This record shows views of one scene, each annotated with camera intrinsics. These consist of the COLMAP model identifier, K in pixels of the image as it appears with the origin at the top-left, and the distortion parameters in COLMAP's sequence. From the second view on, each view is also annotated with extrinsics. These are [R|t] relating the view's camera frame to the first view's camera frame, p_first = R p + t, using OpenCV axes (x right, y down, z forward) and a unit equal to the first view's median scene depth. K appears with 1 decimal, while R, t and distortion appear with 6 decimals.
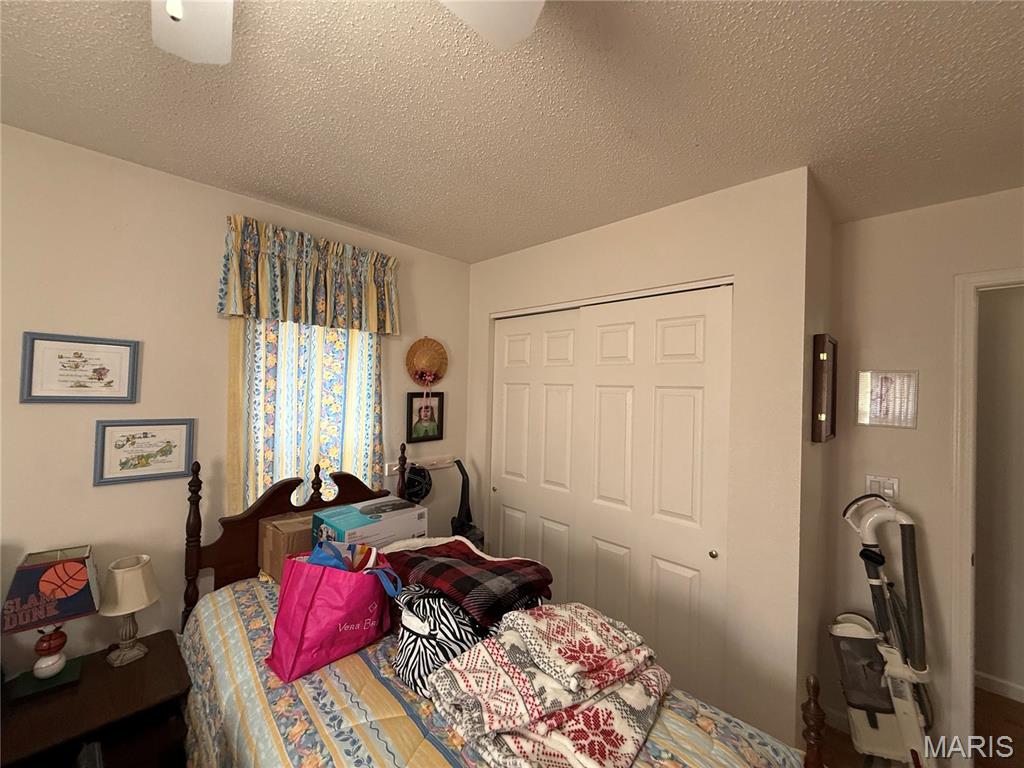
lens RADIAL K [[407.9, 0, 509.1], [0, 407.9, 383.9], [0, 0, 1]] dist [-0.000867, -0.000077]
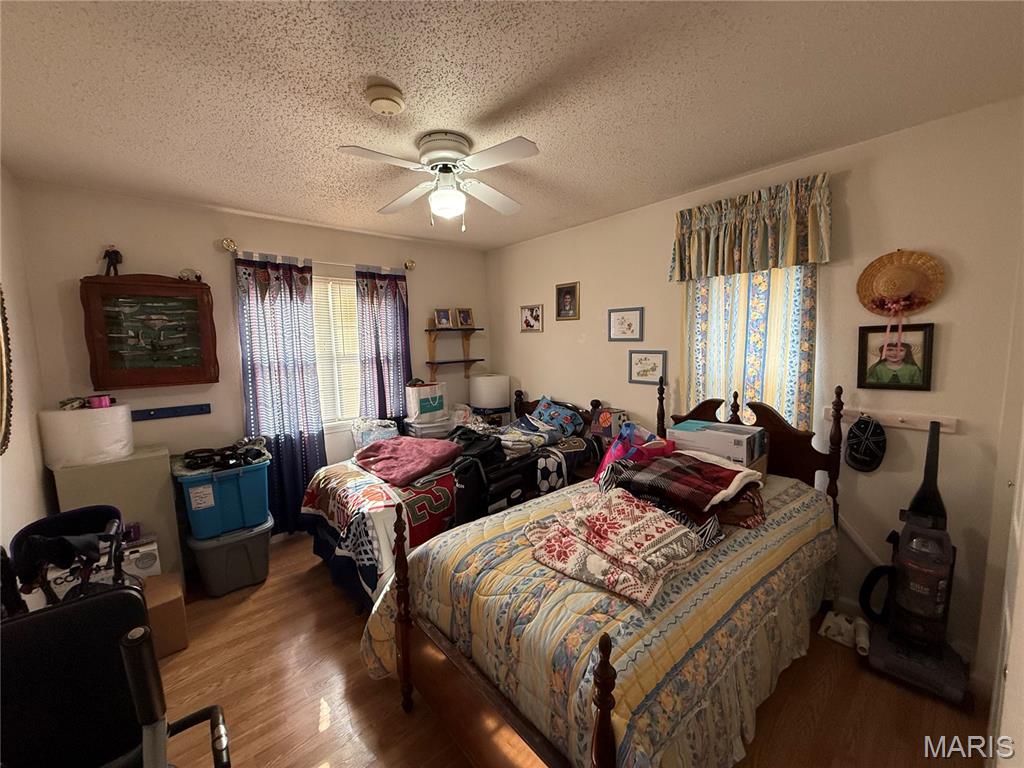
lens RADIAL K [[407.9, 0, 509.1], [0, 407.9, 383.9], [0, 0, 1]] dist [-0.000867, -0.000077]
pose [[-0.084069, 0.081854, -0.993092, 0.735751], [0.032878, 0.996306, 0.079336, 0.054861], [0.995917, -0.025982, -0.086449, 0.416538]]
